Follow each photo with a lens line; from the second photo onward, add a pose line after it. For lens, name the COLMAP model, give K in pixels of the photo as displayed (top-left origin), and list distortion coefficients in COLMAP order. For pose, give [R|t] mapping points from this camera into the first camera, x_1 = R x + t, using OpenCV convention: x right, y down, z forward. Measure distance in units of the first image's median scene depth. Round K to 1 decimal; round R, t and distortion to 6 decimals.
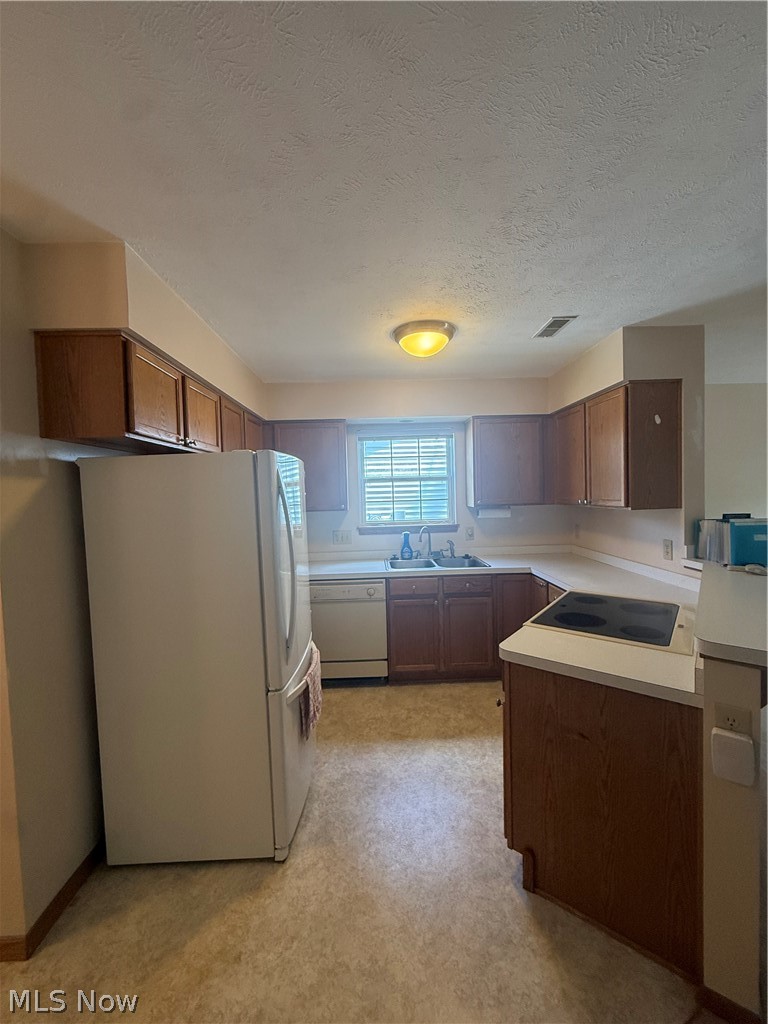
lens RADIAL K [[410.4, 0, 383.3], [0, 410.4, 507.3], [0, 0, 1]] dist [0.001150, -0.000212]
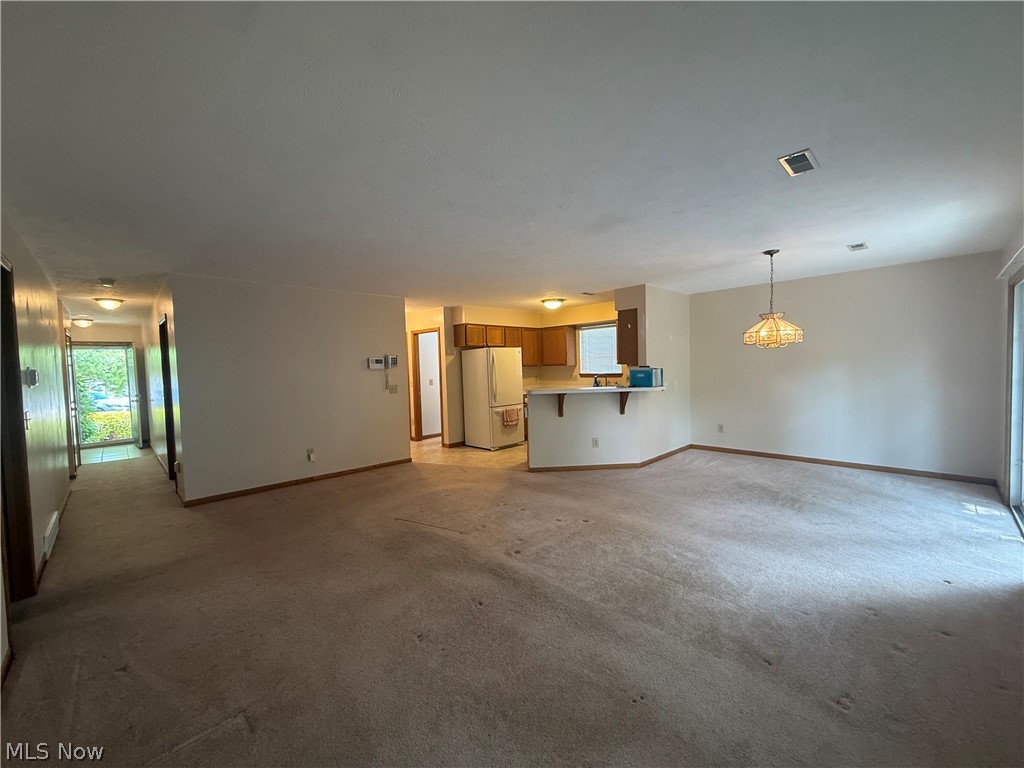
lens RADIAL K [[410.4, 0, 507.6], [0, 410.4, 383.8], [0, 0, 1]] dist [0.001150, -0.000212]
pose [[0.674890, 0.042288, -0.736705, 1.432232], [-0.018609, 0.999014, 0.040298, 0.025561], [0.737684, -0.013488, 0.675012, -0.813404]]
